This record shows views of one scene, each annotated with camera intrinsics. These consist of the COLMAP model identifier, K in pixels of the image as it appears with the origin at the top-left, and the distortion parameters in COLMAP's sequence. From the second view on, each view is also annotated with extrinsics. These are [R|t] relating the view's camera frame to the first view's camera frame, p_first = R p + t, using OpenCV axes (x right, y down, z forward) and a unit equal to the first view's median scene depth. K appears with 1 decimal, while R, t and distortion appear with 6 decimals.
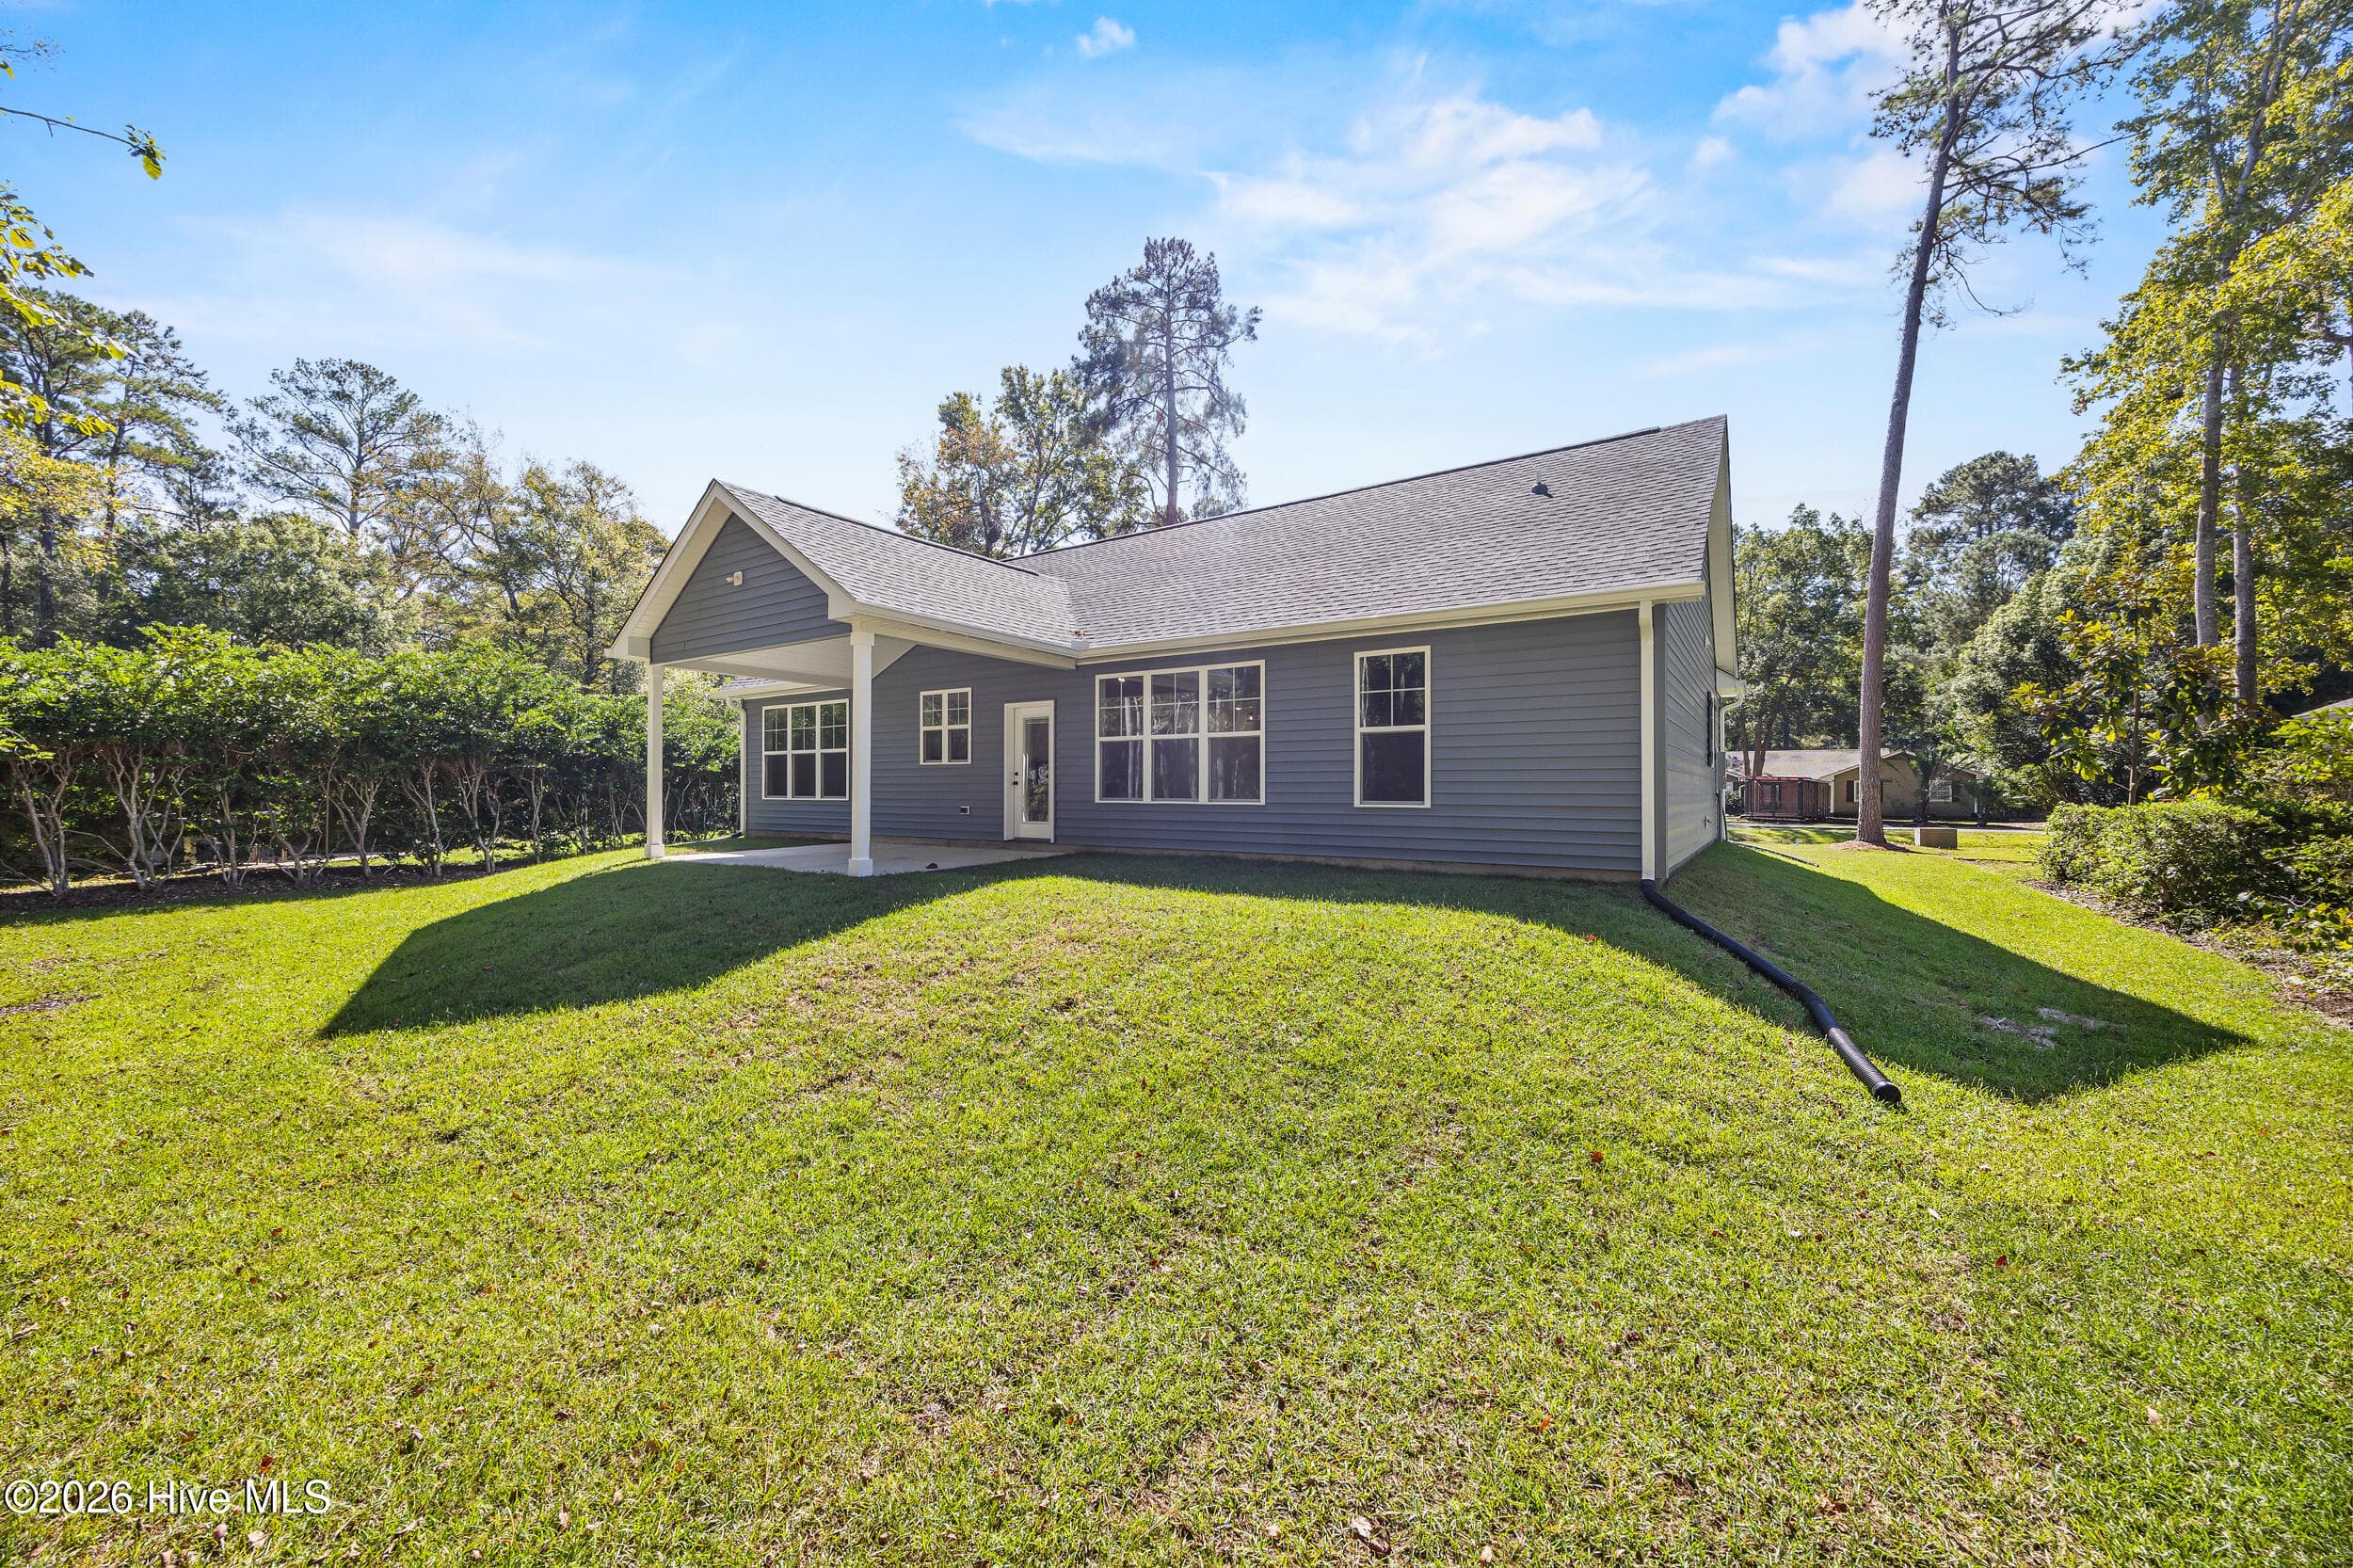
lens RADIAL K [[901.8, 0, 1176.5], [0, 901.8, 784.0], [0, 0, 1]] dist [0.000019, 0.000071]
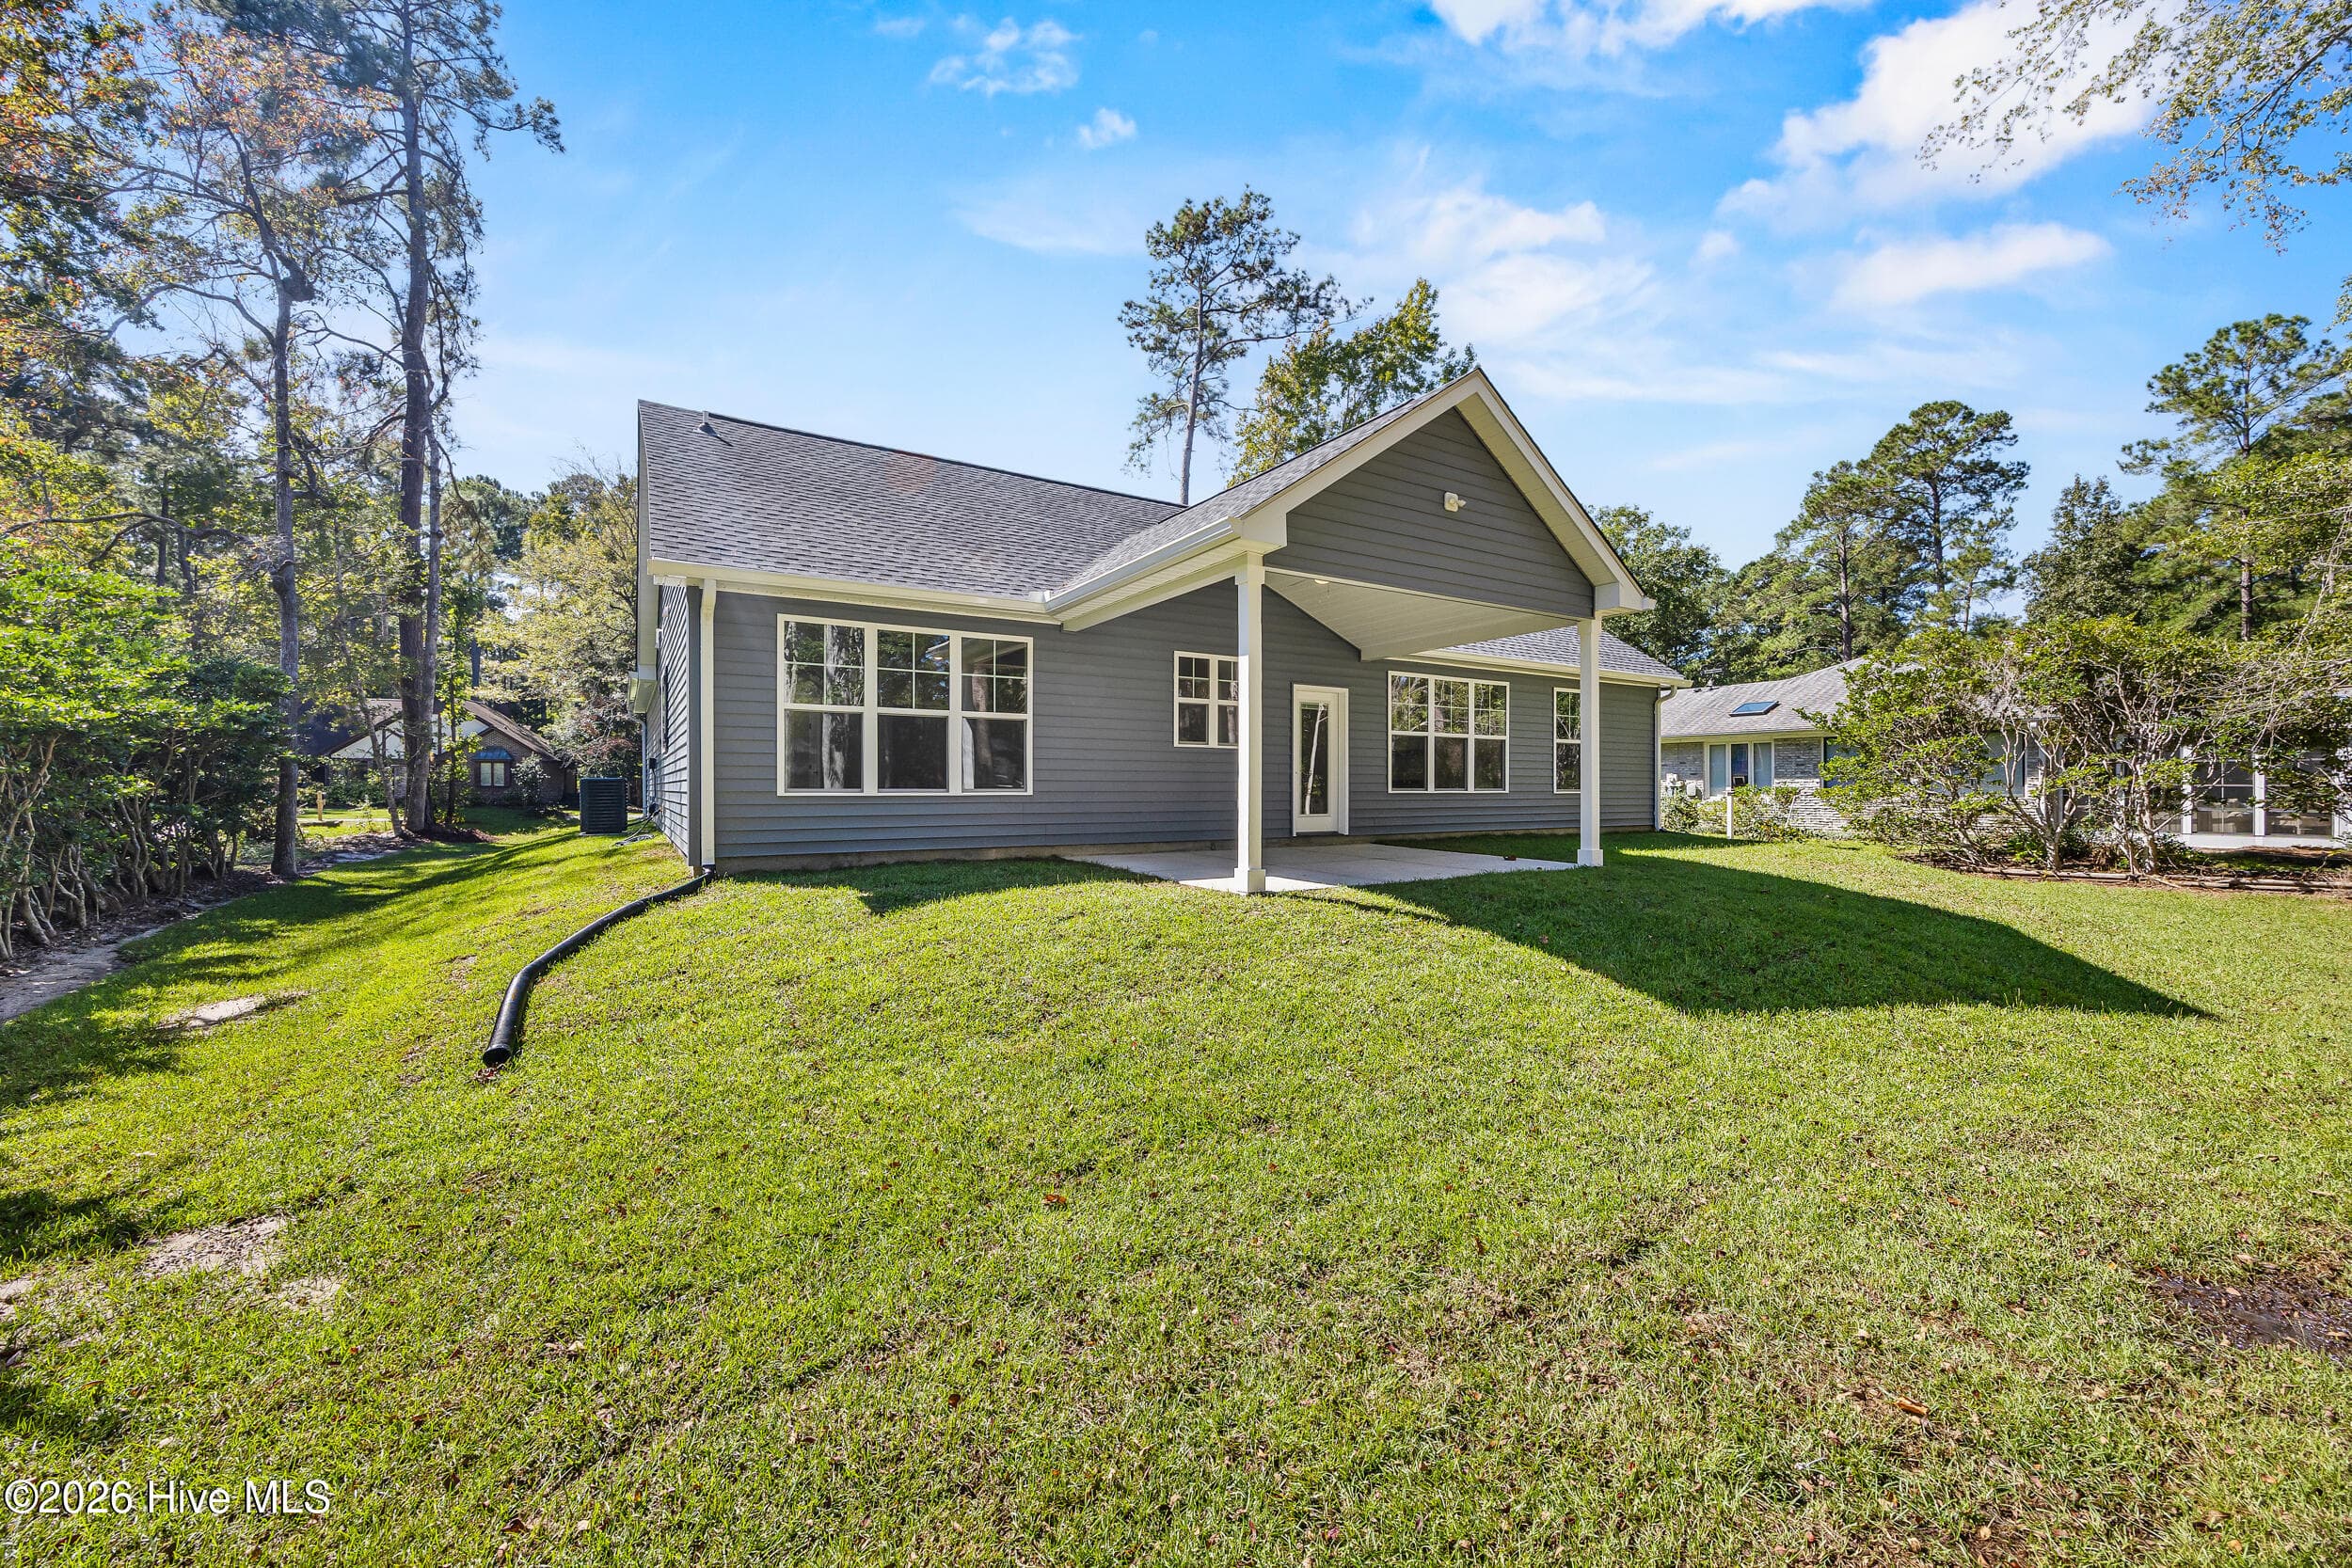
lens RADIAL K [[893.3, 0, 1176.0], [0, 893.3, 784.0], [0, 0, 1]] dist [-0.010960, 0.000044]
pose [[0.401121, -0.002372, 0.916022, -0.989156], [-0.010958, 0.999913, 0.007387, 0.004577], [-0.915959, -0.013001, 0.401060, 0.706490]]
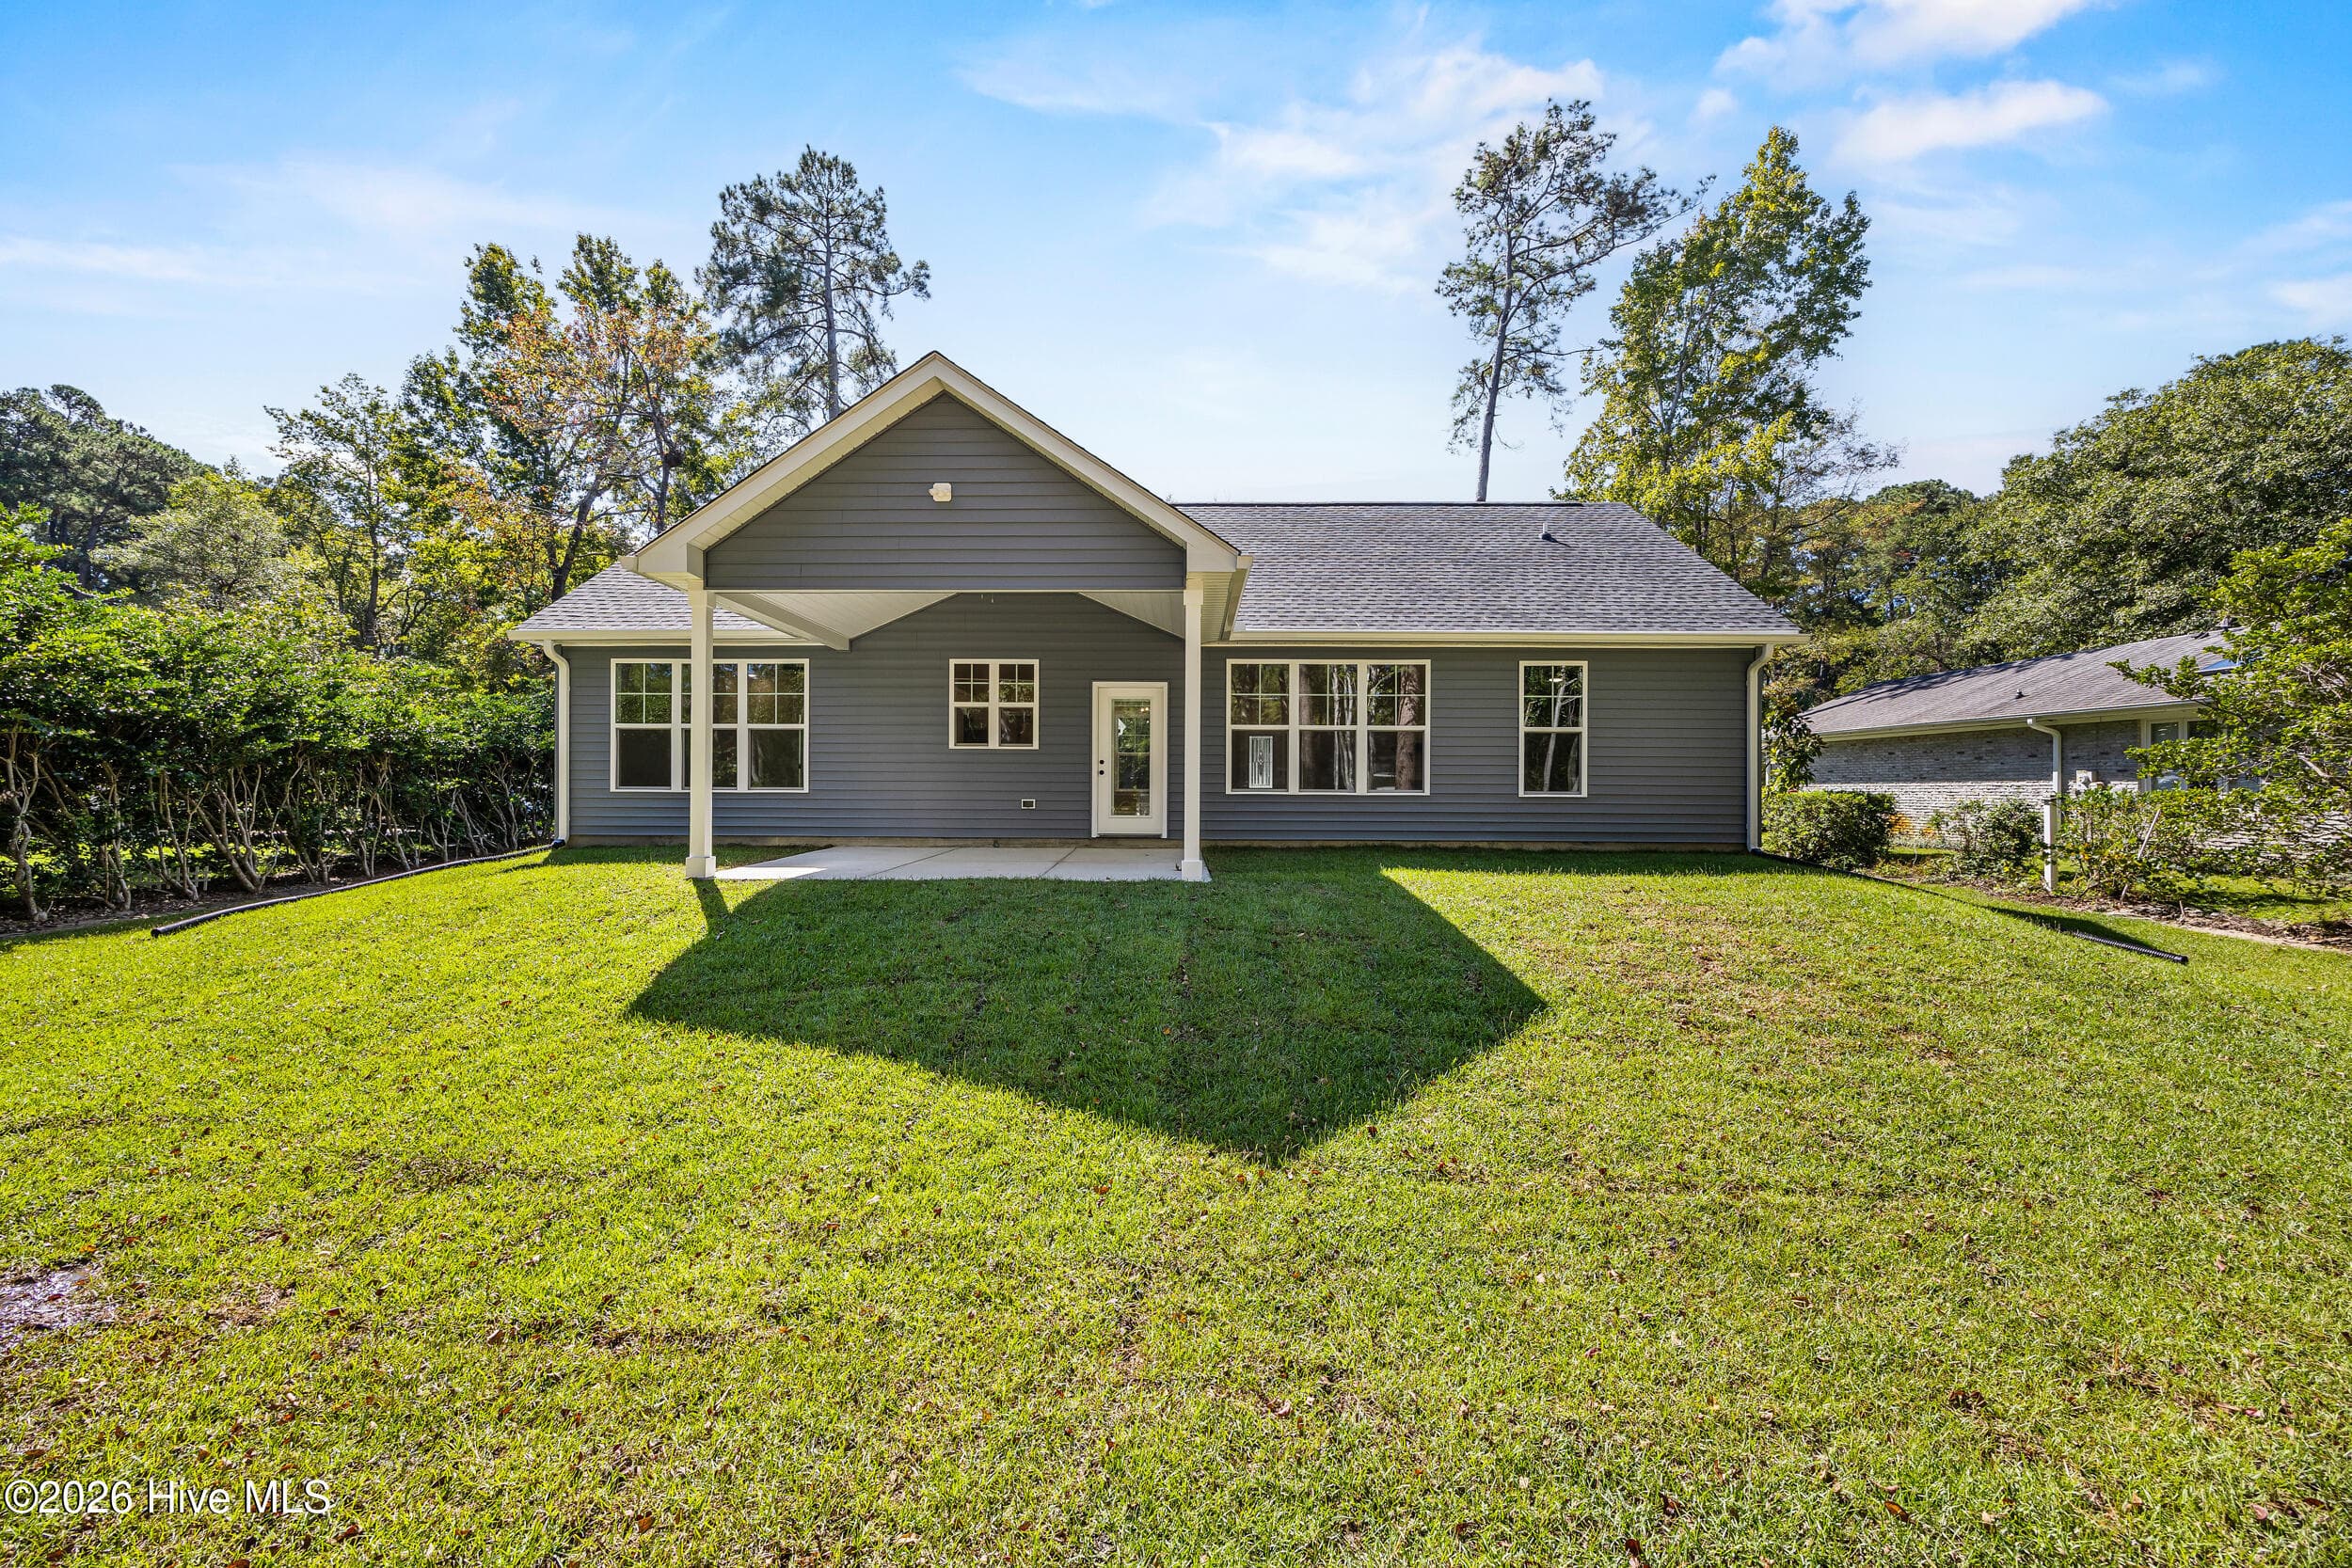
lens RADIAL K [[893.3, 0, 1176.0], [0, 893.3, 784.0], [0, 0, 1]] dist [-0.010960, 0.000044]
pose [[0.832616, 0.001511, 0.553849, -0.568807], [-0.008465, 0.999914, 0.009997, 0.001076], [-0.553786, -0.013012, 0.832557, 0.218797]]
